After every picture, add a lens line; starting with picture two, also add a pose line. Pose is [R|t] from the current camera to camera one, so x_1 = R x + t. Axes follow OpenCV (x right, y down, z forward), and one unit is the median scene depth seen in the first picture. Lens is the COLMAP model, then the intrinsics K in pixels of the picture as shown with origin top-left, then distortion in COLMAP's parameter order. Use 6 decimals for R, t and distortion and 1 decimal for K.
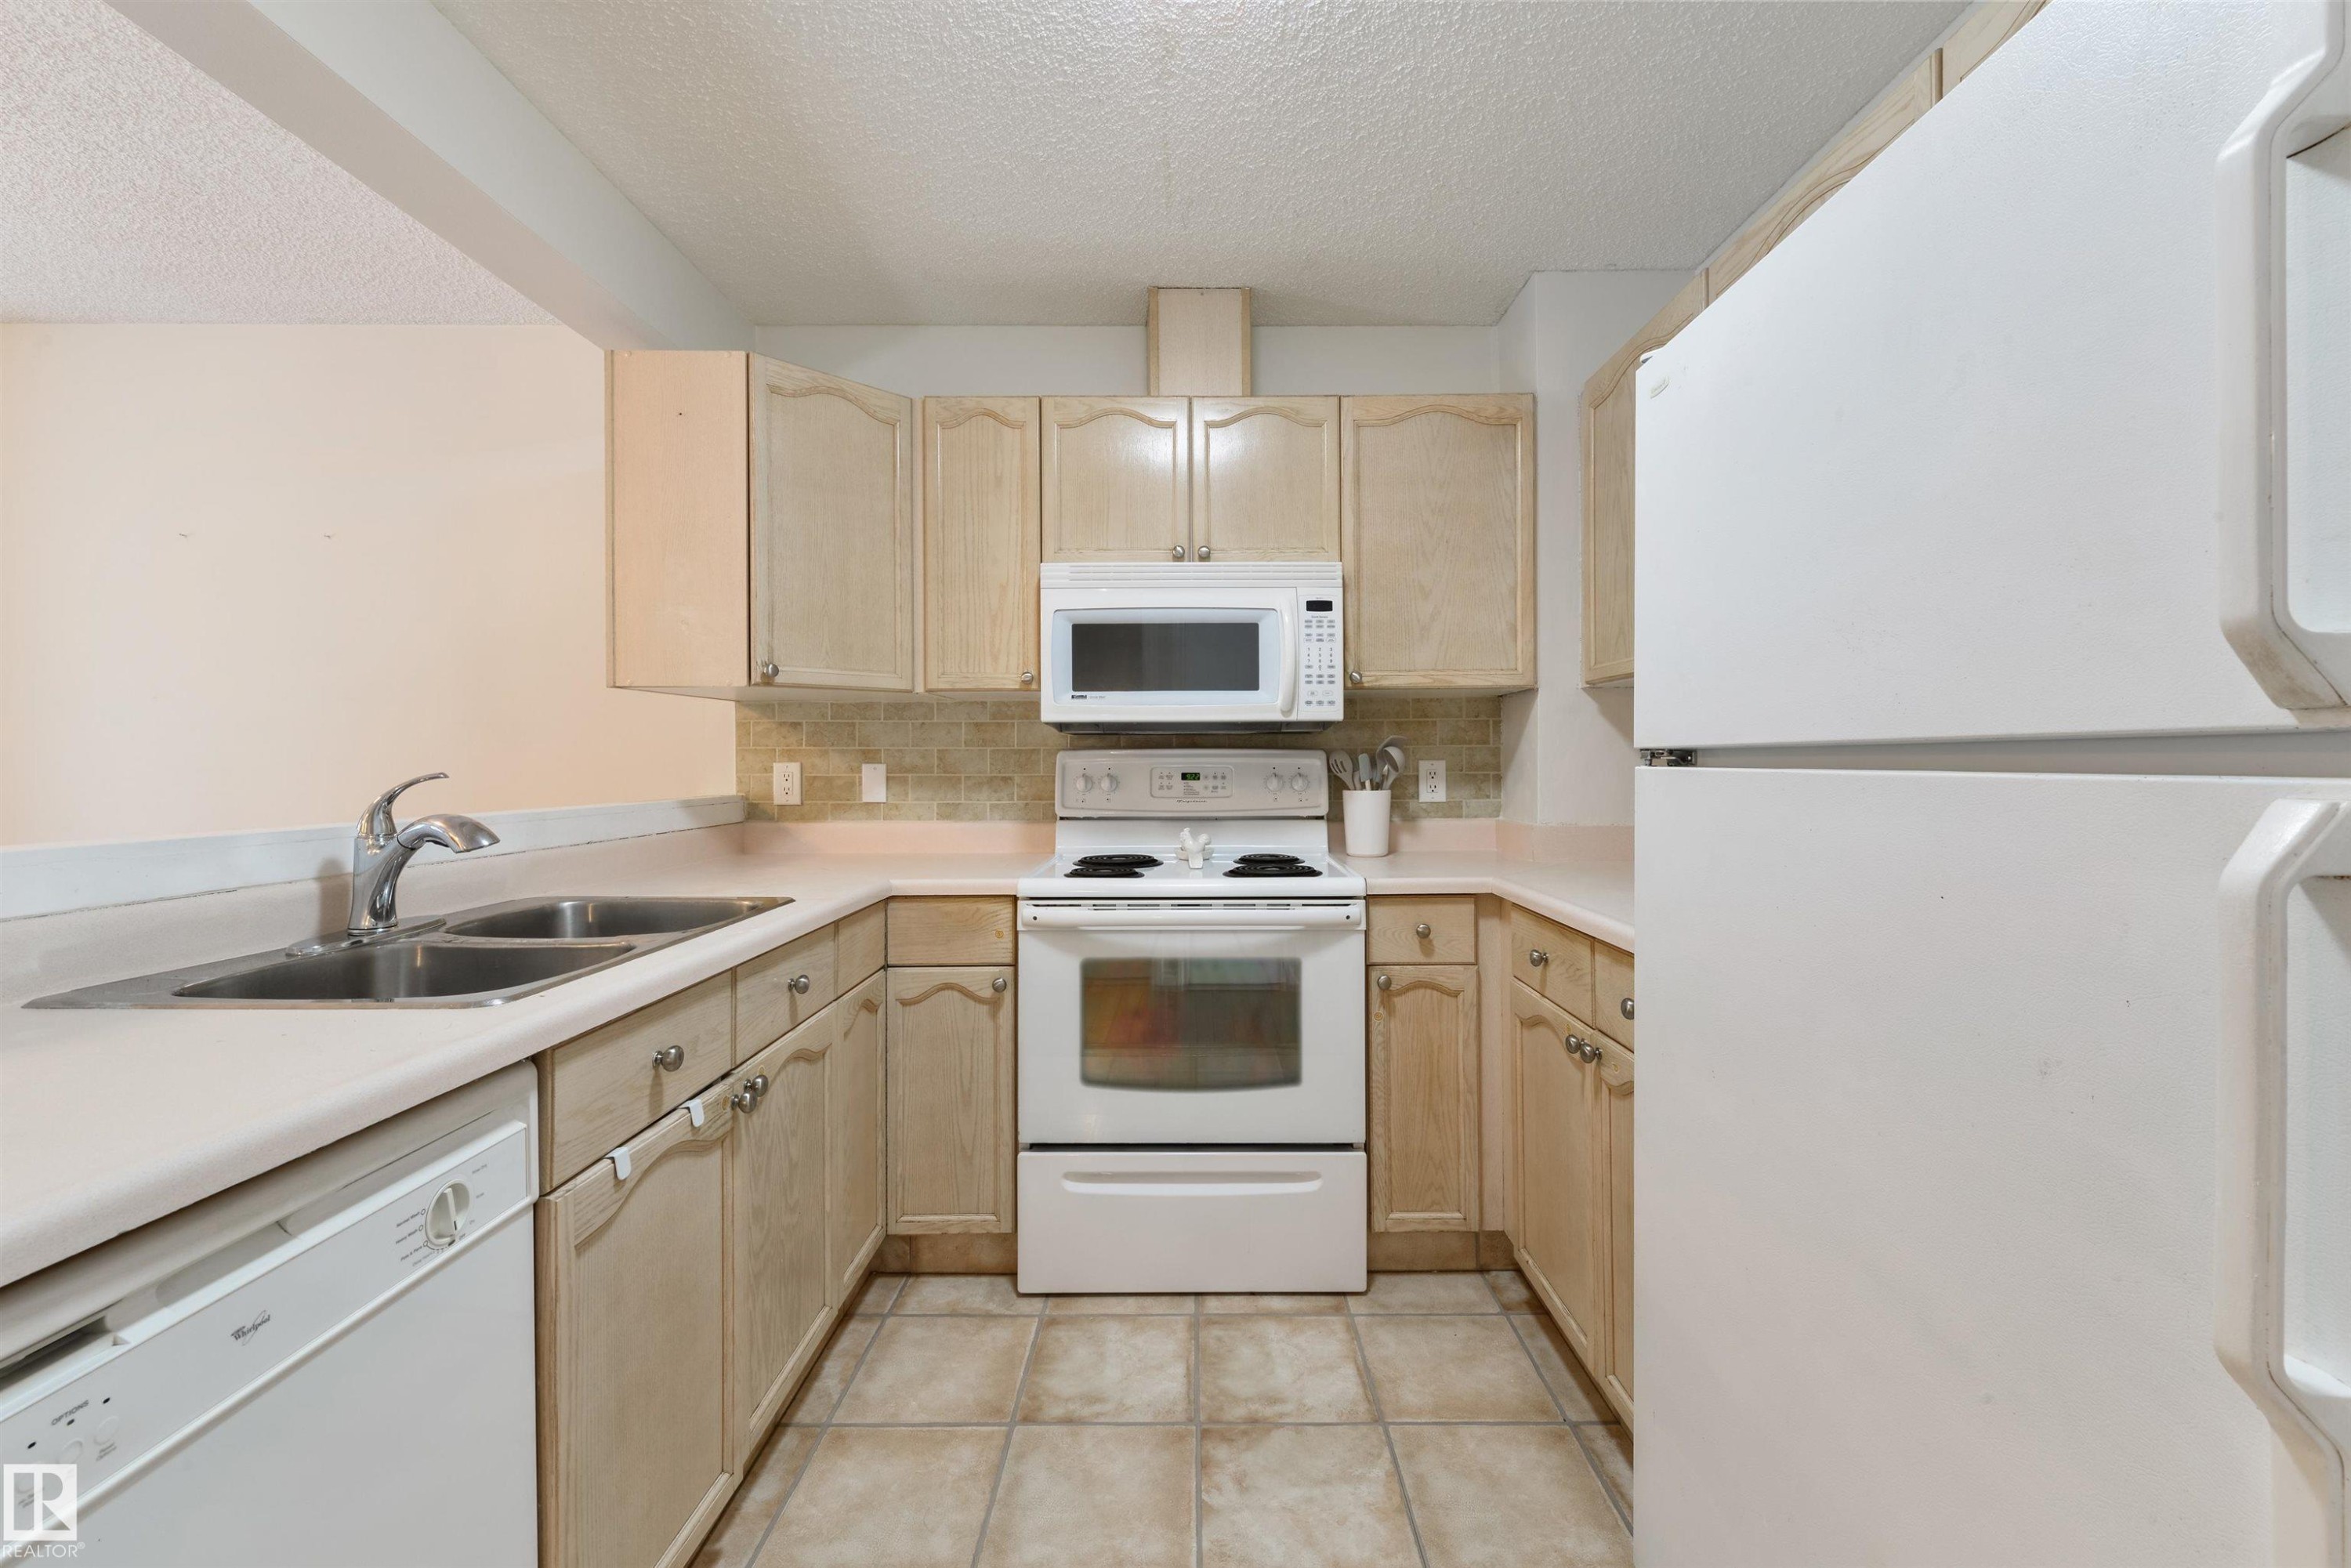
lens RADIAL K [[918.8, 0, 1183.2], [0, 918.8, 756.4], [0, 0, 1]] dist [0.003475, -0.002185]
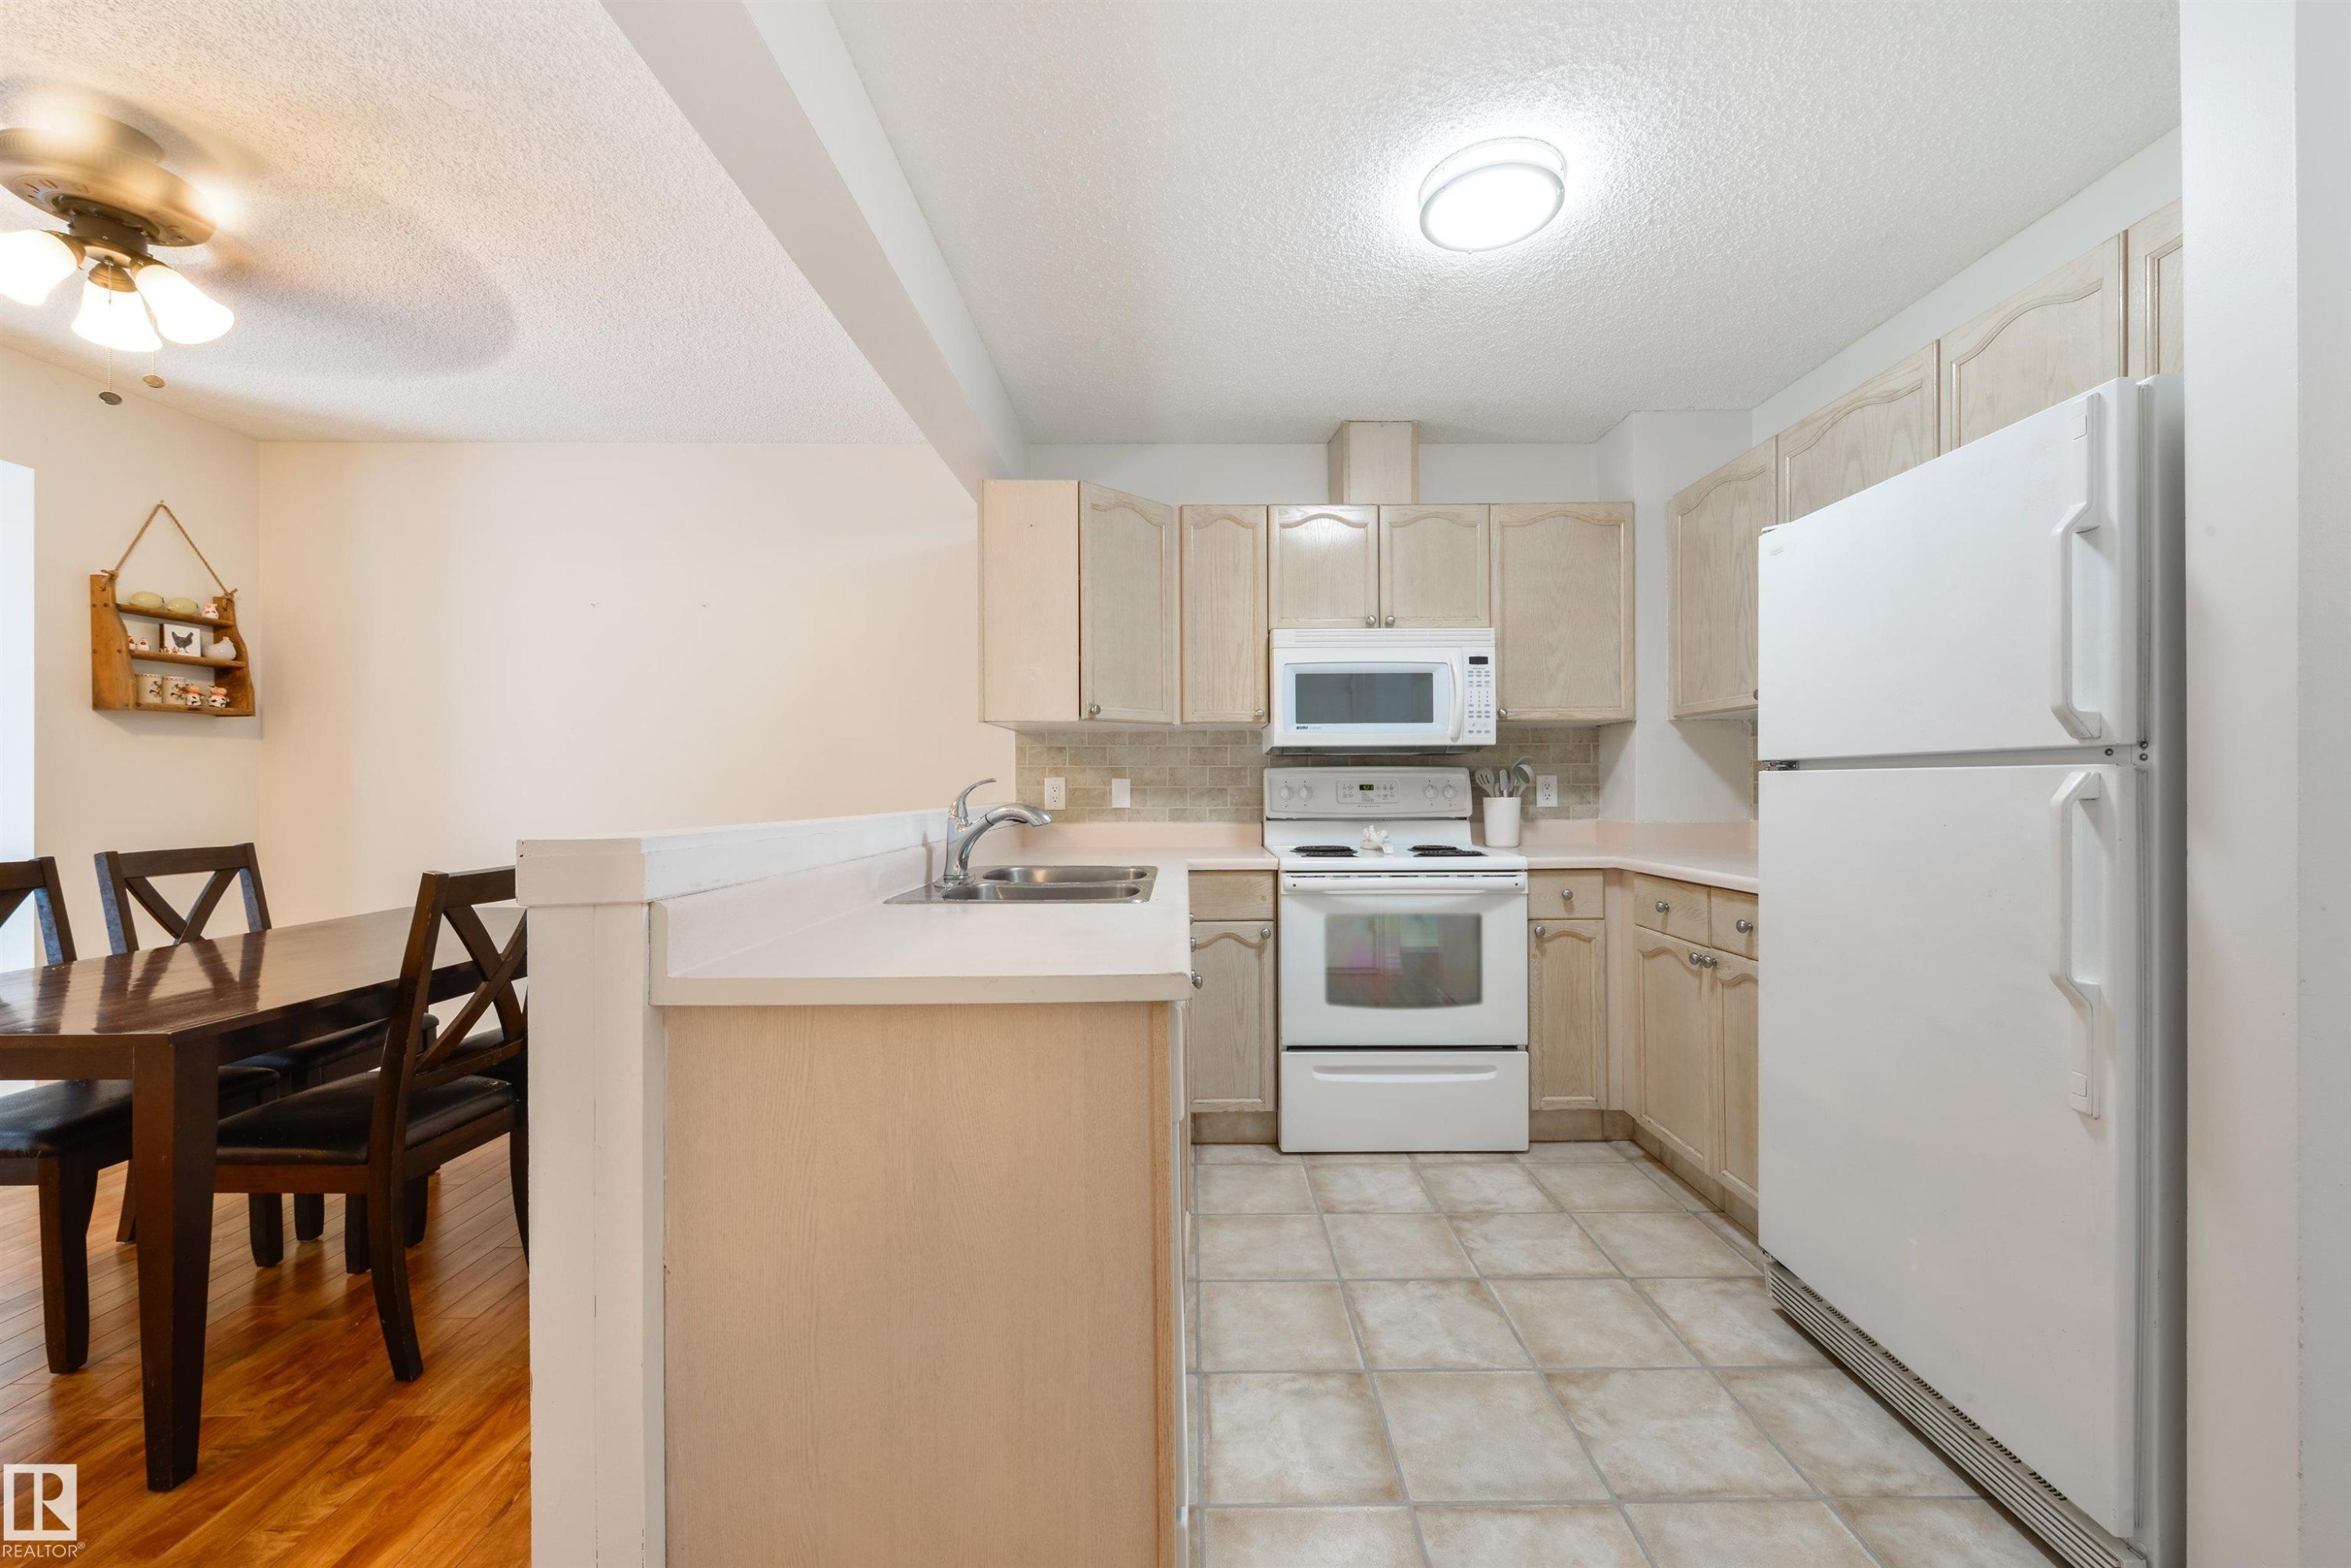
lens RADIAL K [[918.8, 0, 1171.2], [0, 918.8, 782.4], [0, 0, 1]] dist [0.003475, -0.002185]
pose [[0.999997, -0.001649, 0.002052, -0.343467], [0.001648, 0.999999, 0.000324, 0.016901], [-0.002052, -0.000320, 0.999998, -0.398871]]
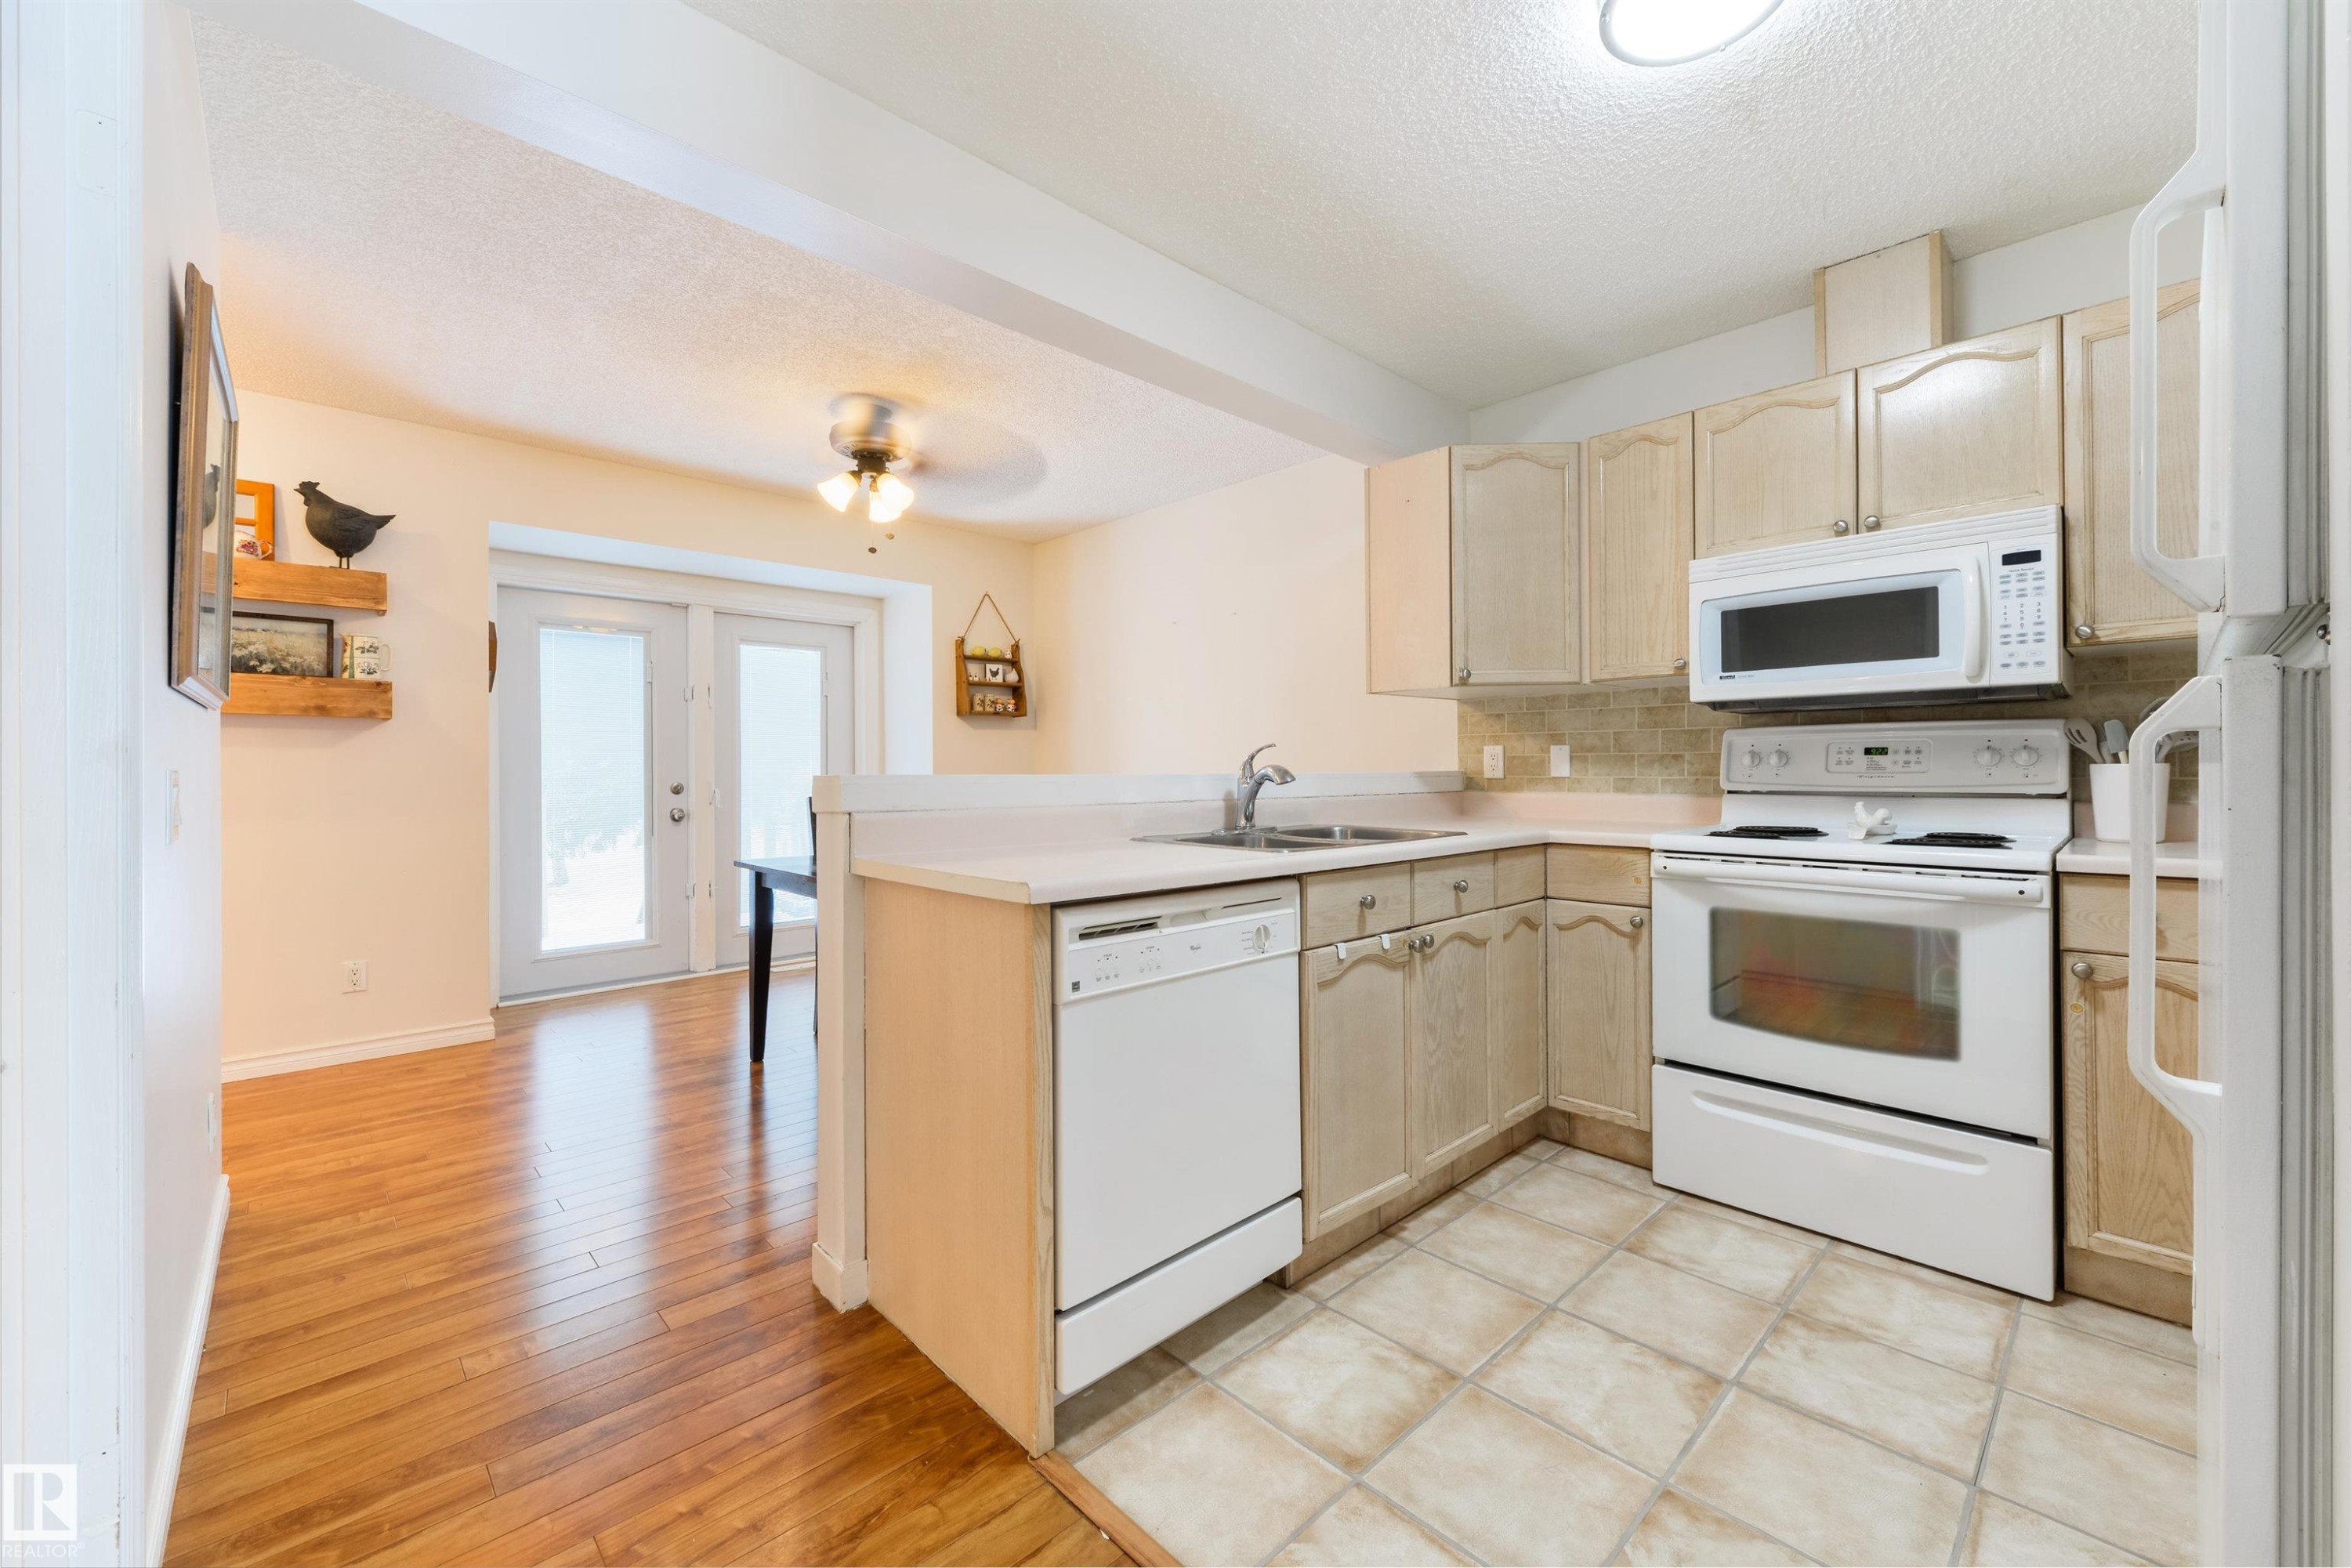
lens RADIAL K [[918.8, 0, 1191.5], [0, 918.8, 768.8], [0, 0, 1]] dist [0.003475, -0.002185]
pose [[0.690232, -0.000618, -0.723588, 0.265729], [0.005491, 0.999975, 0.004384, 0.040112], [0.723567, -0.006999, 0.690218, -0.246619]]
